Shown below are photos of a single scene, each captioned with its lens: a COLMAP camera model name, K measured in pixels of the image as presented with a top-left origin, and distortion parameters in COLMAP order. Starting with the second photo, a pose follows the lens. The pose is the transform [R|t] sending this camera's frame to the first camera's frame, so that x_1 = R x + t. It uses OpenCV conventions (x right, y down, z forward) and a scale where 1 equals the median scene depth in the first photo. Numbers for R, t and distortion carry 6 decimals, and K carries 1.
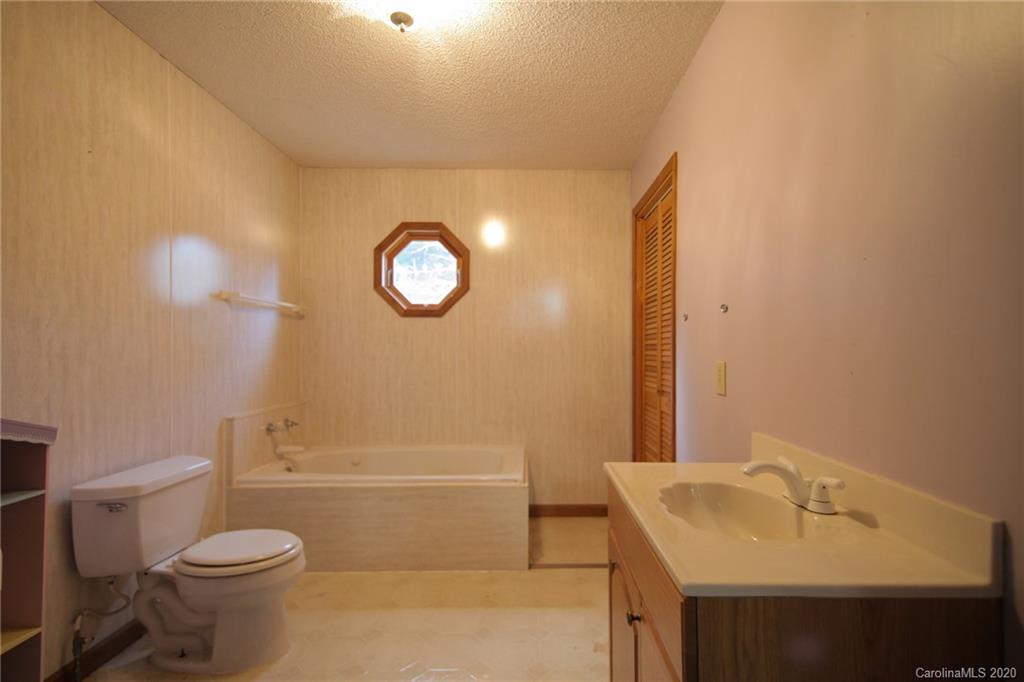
lens RADIAL K [[469.5, 0, 514.2], [0, 469.5, 340.8], [0, 0, 1]] dist [-0.028673, -0.001029]
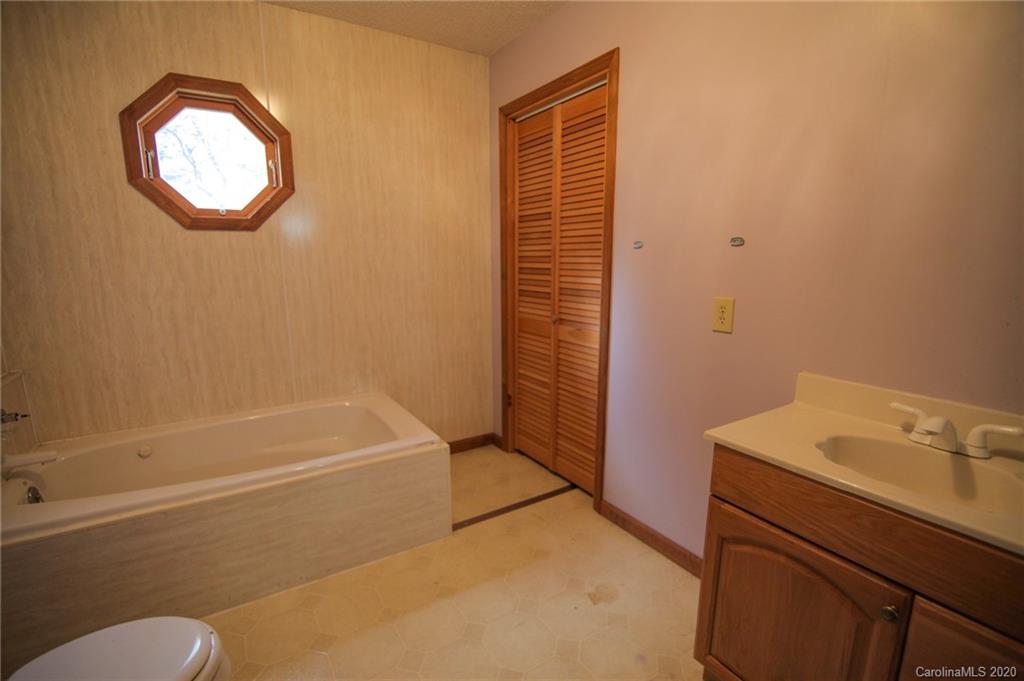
lens RADIAL K [[469.5, 0, 510.6], [0, 469.5, 351.4], [0, 0, 1]] dist [-0.028673, -0.001029]
pose [[0.850250, -0.106966, 0.515396, -0.208684], [-0.005376, 0.977319, 0.211703, -0.023496], [-0.526352, -0.182771, 0.830391, 0.194591]]
